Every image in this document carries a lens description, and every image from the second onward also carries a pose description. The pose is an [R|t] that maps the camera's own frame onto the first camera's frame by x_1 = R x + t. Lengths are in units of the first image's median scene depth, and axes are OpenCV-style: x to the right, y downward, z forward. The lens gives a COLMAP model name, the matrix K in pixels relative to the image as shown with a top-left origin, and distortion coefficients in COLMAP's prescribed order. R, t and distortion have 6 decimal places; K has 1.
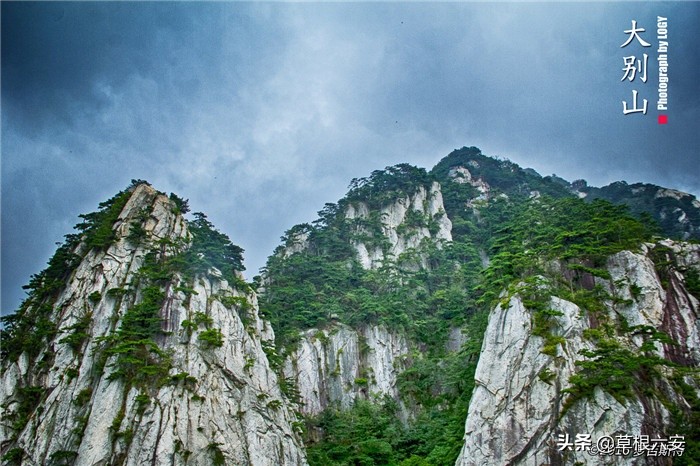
lens RADIAL K [[594.2, 0, 350.0], [0, 594.2, 233.0], [0, 0, 1]] dist [-0.199371, 0.168766]
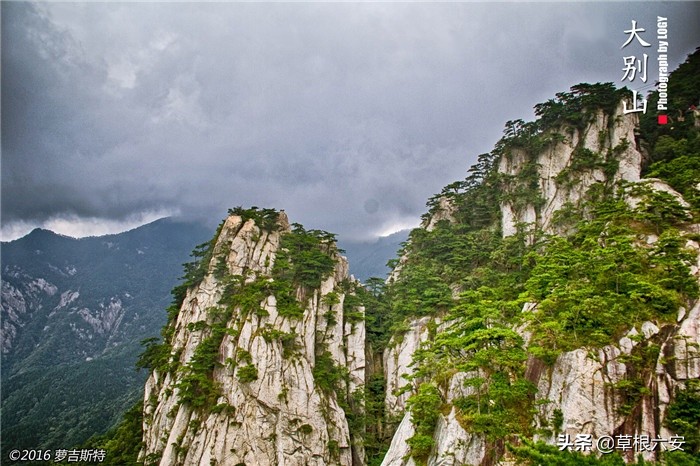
lens RADIAL K [[594.2, 0, 350.0], [0, 594.2, 233.0], [0, 0, 1]] dist [-0.199371, 0.168766]
pose [[0.763476, -0.017431, -0.645601, 0.681837], [0.204691, 0.954631, 0.216289, -0.302035], [0.612541, -0.297281, 0.732406, 0.327761]]
